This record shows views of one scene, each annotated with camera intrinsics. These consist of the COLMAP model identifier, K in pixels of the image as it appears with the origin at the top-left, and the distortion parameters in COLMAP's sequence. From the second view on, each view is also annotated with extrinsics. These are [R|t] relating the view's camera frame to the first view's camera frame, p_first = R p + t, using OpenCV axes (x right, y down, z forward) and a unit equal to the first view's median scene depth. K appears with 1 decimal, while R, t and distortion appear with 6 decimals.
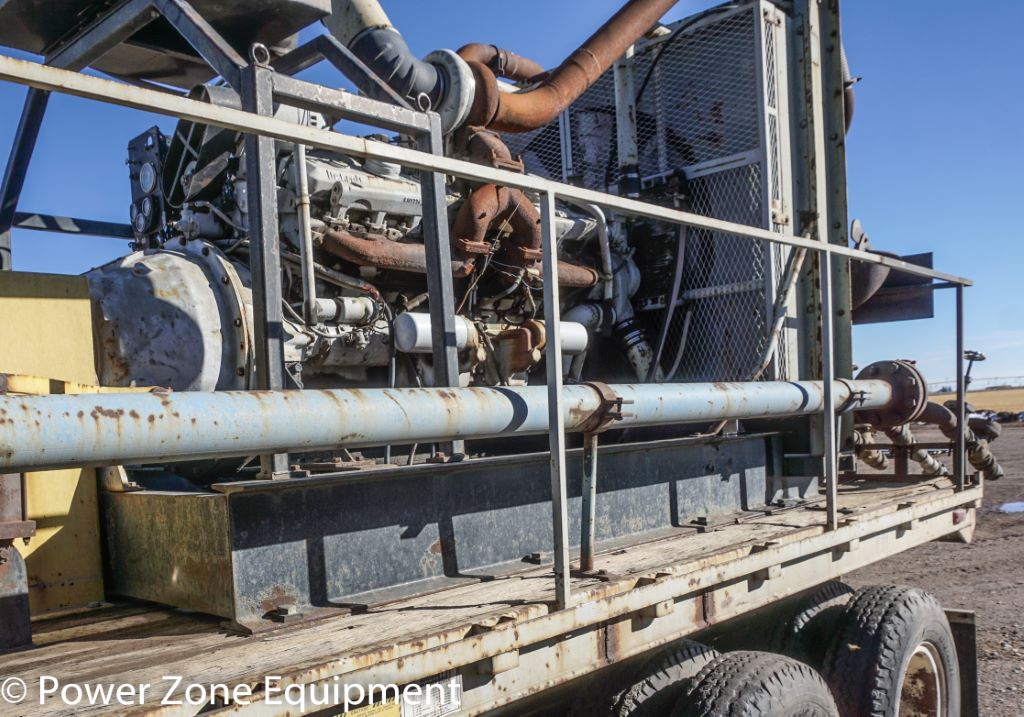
lens RADIAL K [[922.8, 0, 421.9], [0, 922.8, 446.9], [0, 0, 1]] dist [-0.072178, 0.131215]
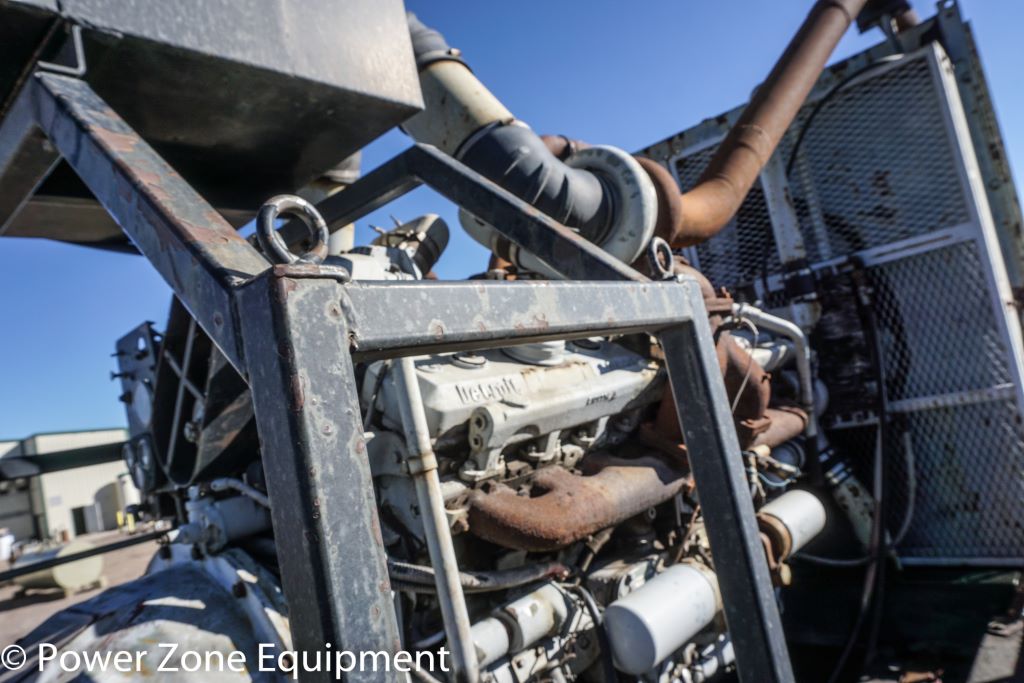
lens RADIAL K [[674.6, 0, 512.0], [0, 674.6, 341.5], [0, 0, 1]] dist [-0.029678, 0.003781]
pose [[0.987440, -0.136836, 0.078978, -0.085452], [0.145689, 0.982017, -0.120072, -0.237437], [-0.061128, 0.130070, 0.989619, 0.522280]]
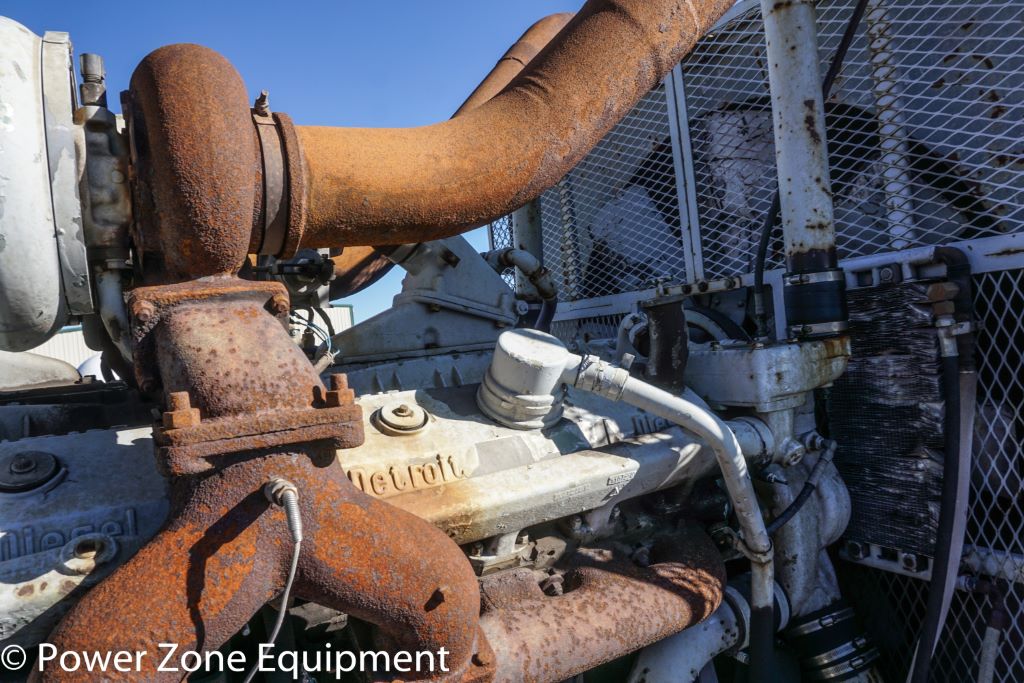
lens RADIAL K [[674.6, 0, 512.0], [0, 674.6, 341.5], [0, 0, 1]] dist [-0.029678, 0.003781]
pose [[0.970805, -0.035939, -0.237163, 0.195127], [0.036135, 0.999341, -0.003521, -0.316140], [0.237134, -0.005151, 0.971463, 0.798565]]
